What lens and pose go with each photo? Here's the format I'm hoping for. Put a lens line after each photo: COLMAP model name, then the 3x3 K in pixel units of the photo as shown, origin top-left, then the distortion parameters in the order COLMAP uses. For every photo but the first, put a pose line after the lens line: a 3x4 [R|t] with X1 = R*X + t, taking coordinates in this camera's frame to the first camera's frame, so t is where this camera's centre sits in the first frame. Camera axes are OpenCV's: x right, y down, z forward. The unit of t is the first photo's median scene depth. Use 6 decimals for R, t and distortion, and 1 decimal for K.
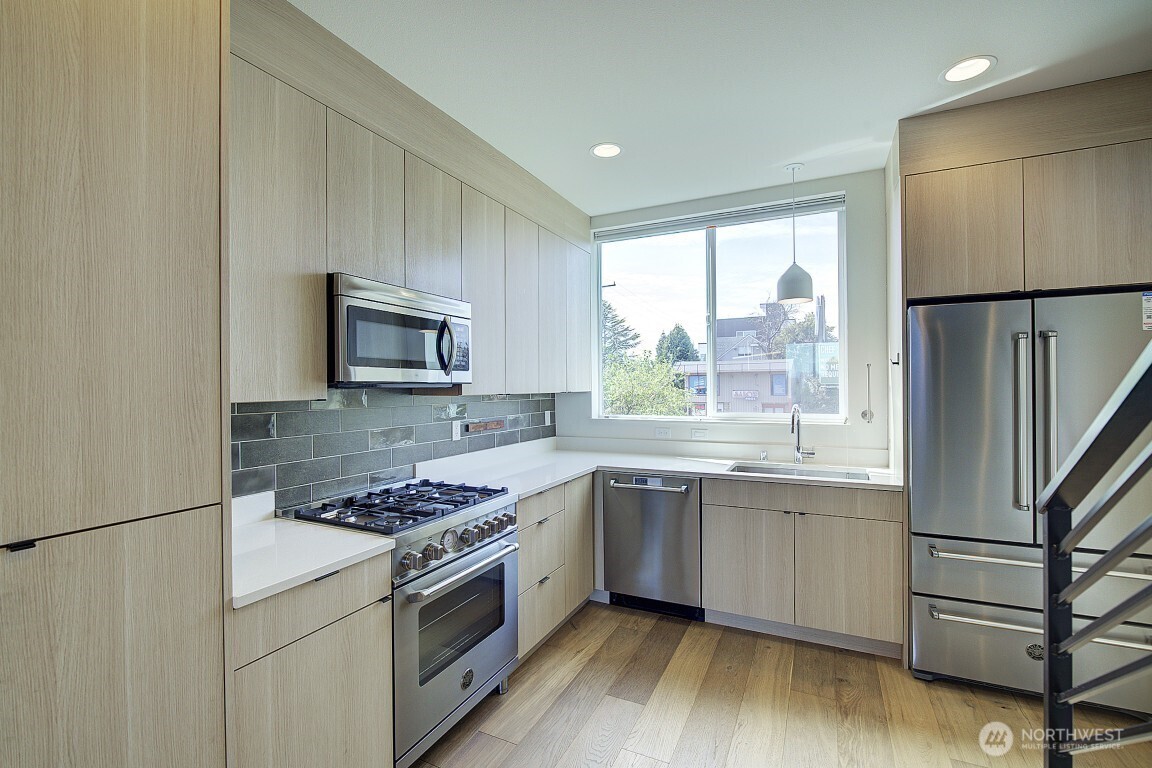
lens RADIAL K [[506.3, 0, 576.0], [0, 506.3, 384.0], [0, 0, 1]] dist [-0.001334, 0.000159]
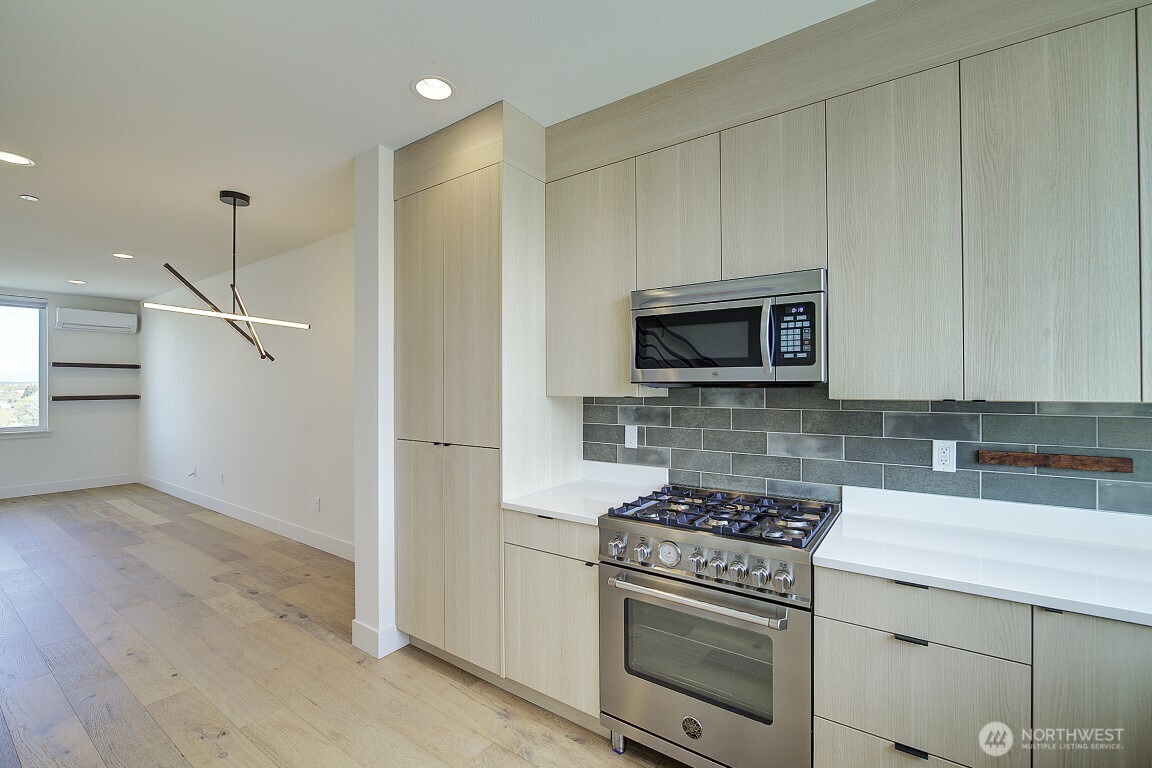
lens RADIAL K [[506.3, 0, 576.0], [0, 506.3, 384.0], [0, 0, 1]] dist [-0.001334, 0.000159]
pose [[-0.170169, 0.004542, -0.985404, 0.656470], [0.012942, 0.999913, 0.002374, -0.005089], [0.985330, -0.012349, -0.170213, 0.950445]]
